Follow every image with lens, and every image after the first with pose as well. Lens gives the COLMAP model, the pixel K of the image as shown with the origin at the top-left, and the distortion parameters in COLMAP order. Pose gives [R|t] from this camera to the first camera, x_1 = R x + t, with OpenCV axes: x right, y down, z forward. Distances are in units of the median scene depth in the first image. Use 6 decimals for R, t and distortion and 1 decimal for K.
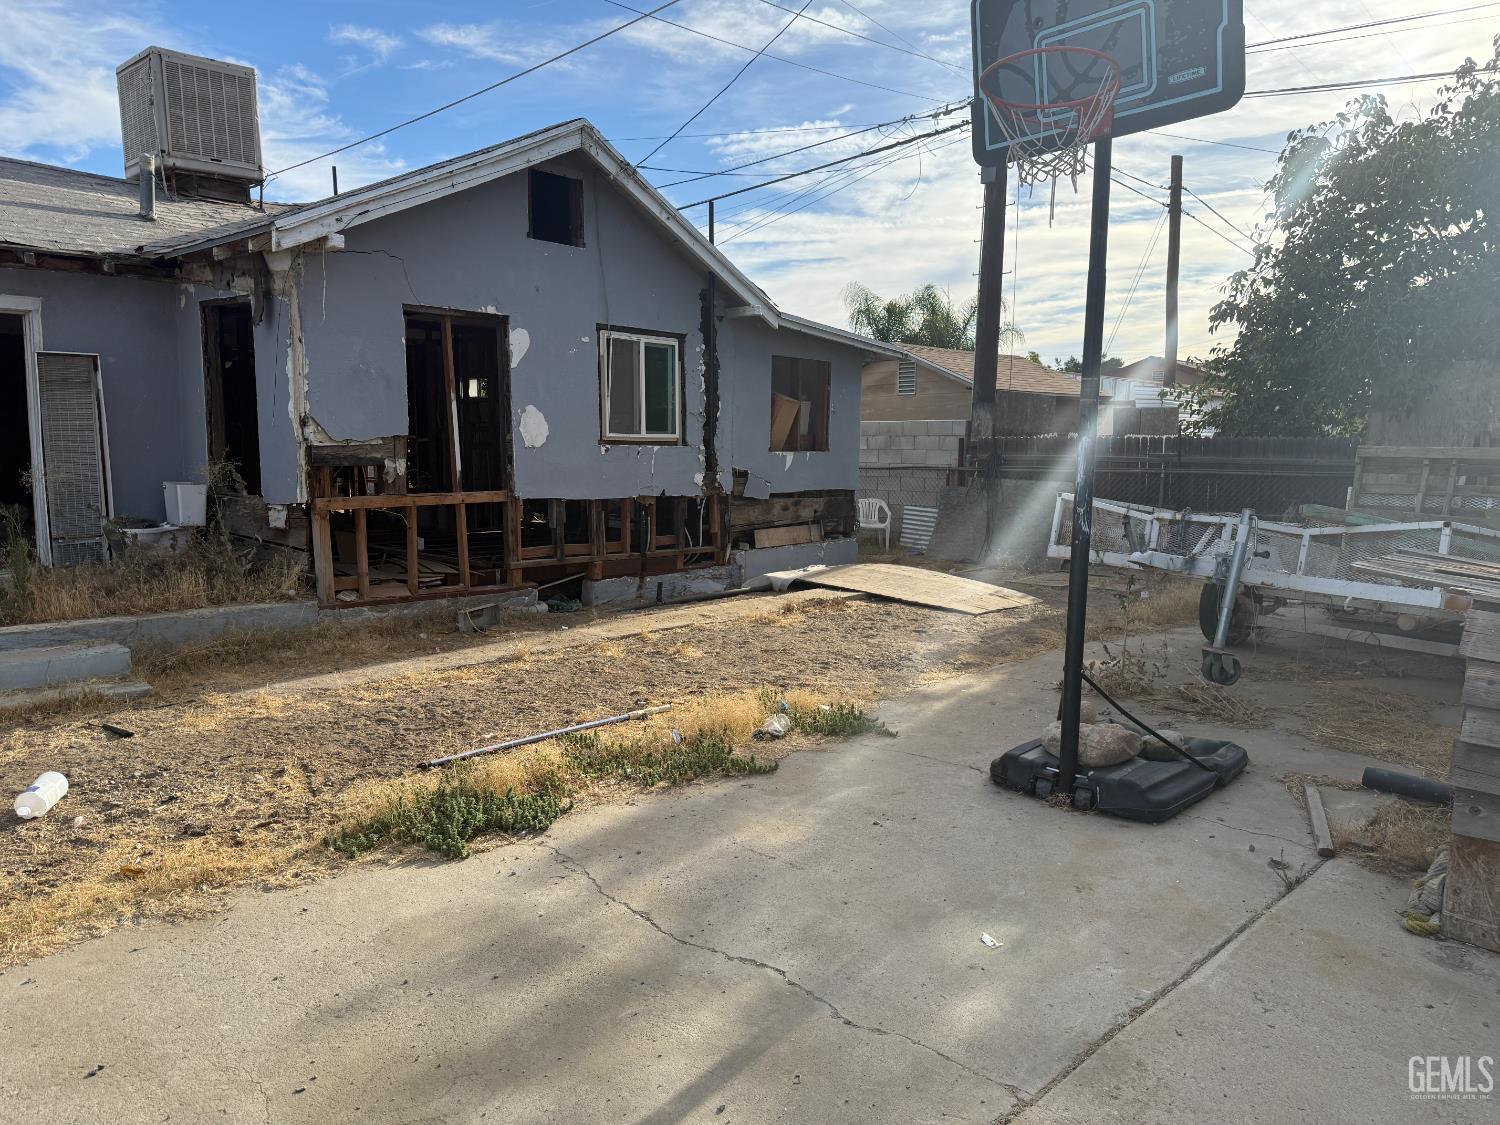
lens RADIAL K [[1038.2, 0, 747.9], [0, 1038.2, 563.5], [0, 0, 1]] dist [0.094229, -0.120559]
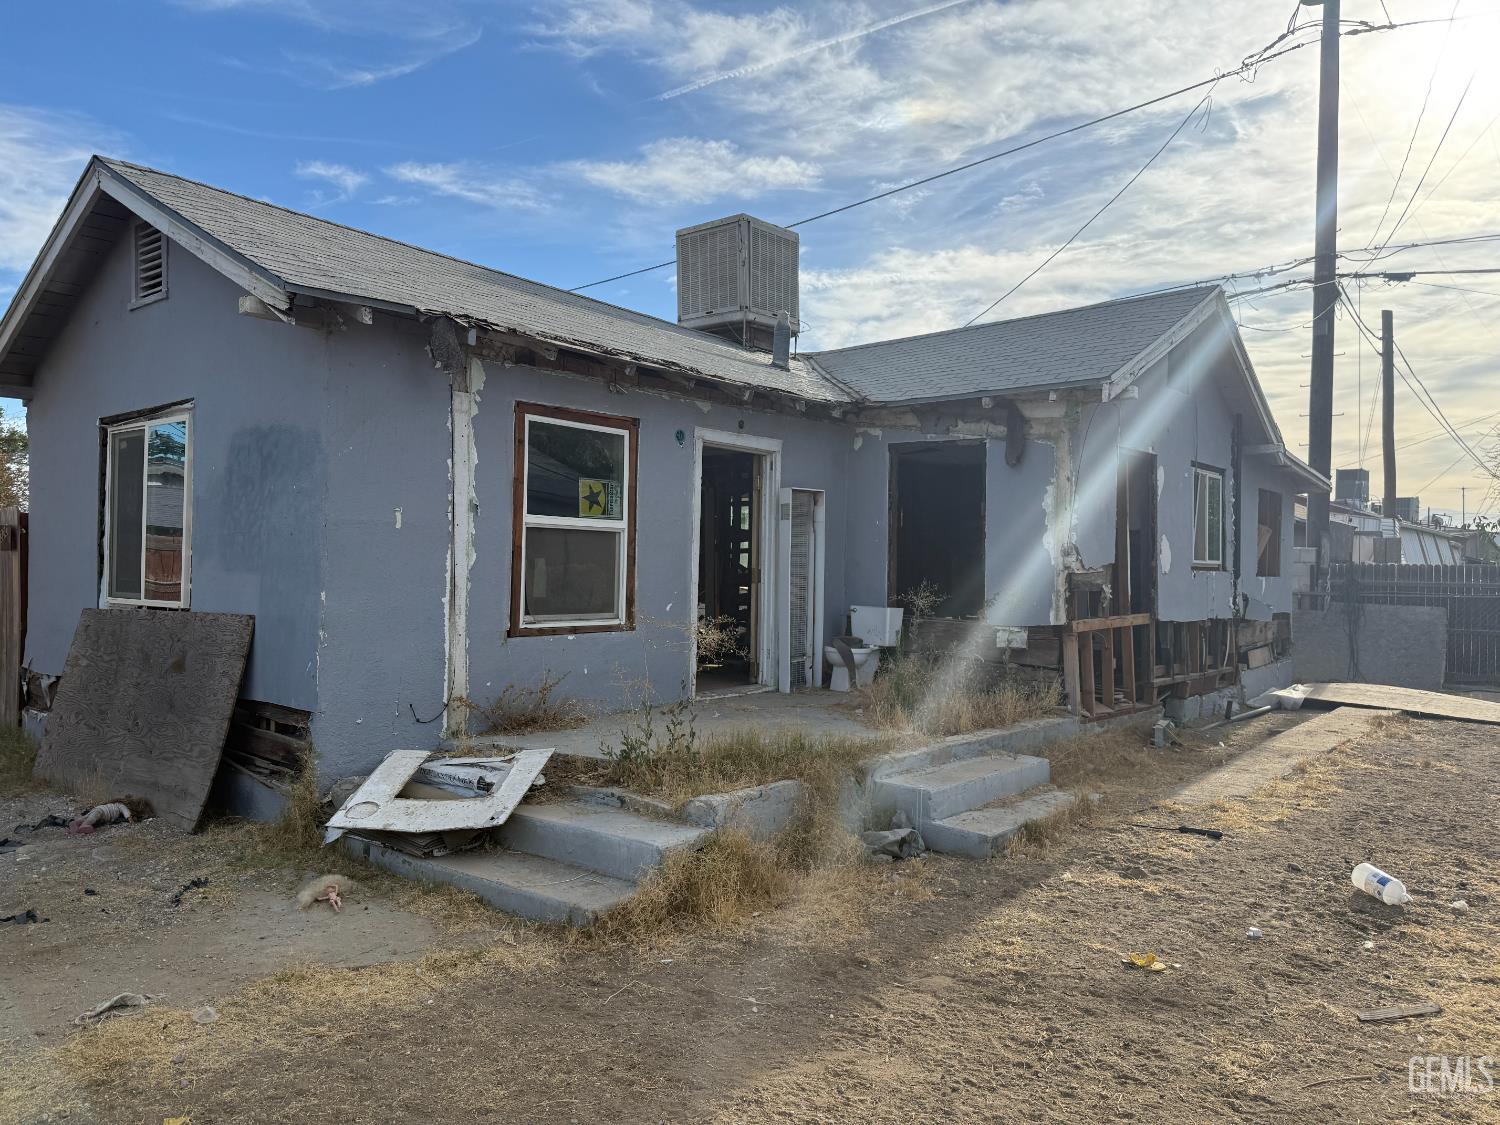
lens RADIAL K [[1039.7, 0, 758.7], [0, 1039.7, 561.2], [0, 0, 1]] dist [0.098534, -0.142311]
pose [[0.999136, 0.004643, 0.041299, -0.602282], [0.000250, 0.993050, -0.117695, 0.004387], [-0.041558, 0.117603, 0.992191, -0.068082]]
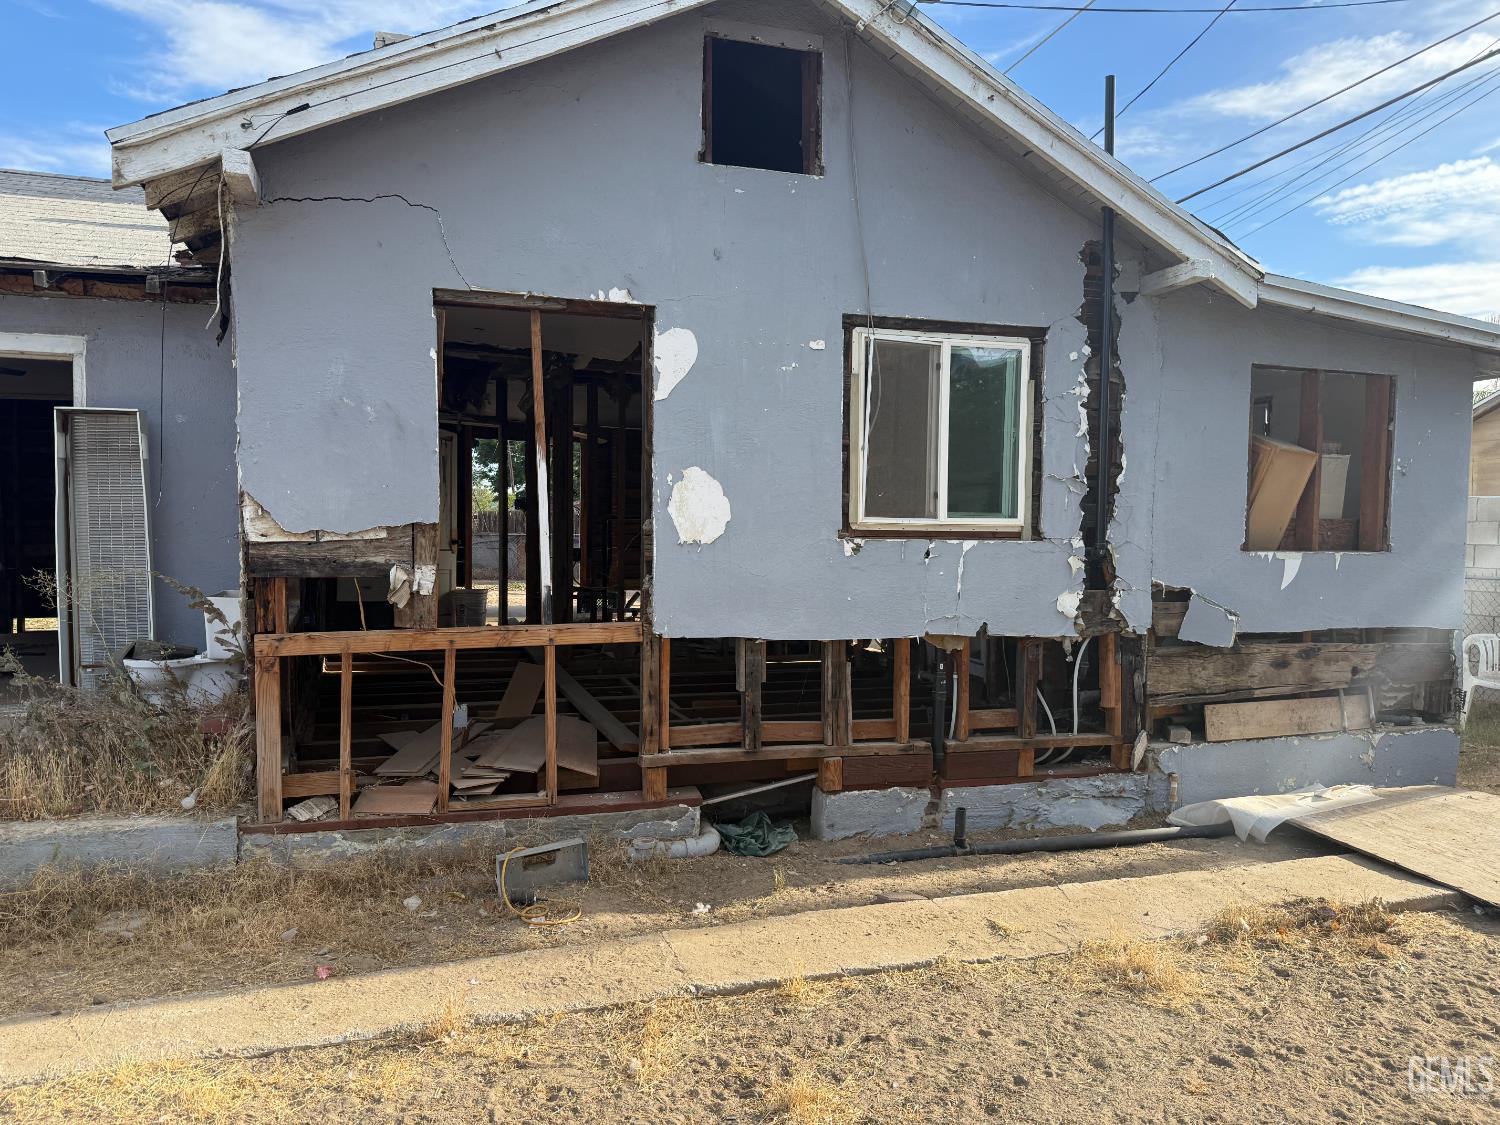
lens RADIAL K [[1038.2, 0, 747.9], [0, 1038.2, 563.5], [0, 0, 1]] dist [0.094229, -0.120559]
pose [[0.865205, 0.021180, -0.500970, 0.077885], [-0.060773, 0.996172, -0.062841, -0.061584], [0.497721, 0.084816, 0.863180, 0.489614]]
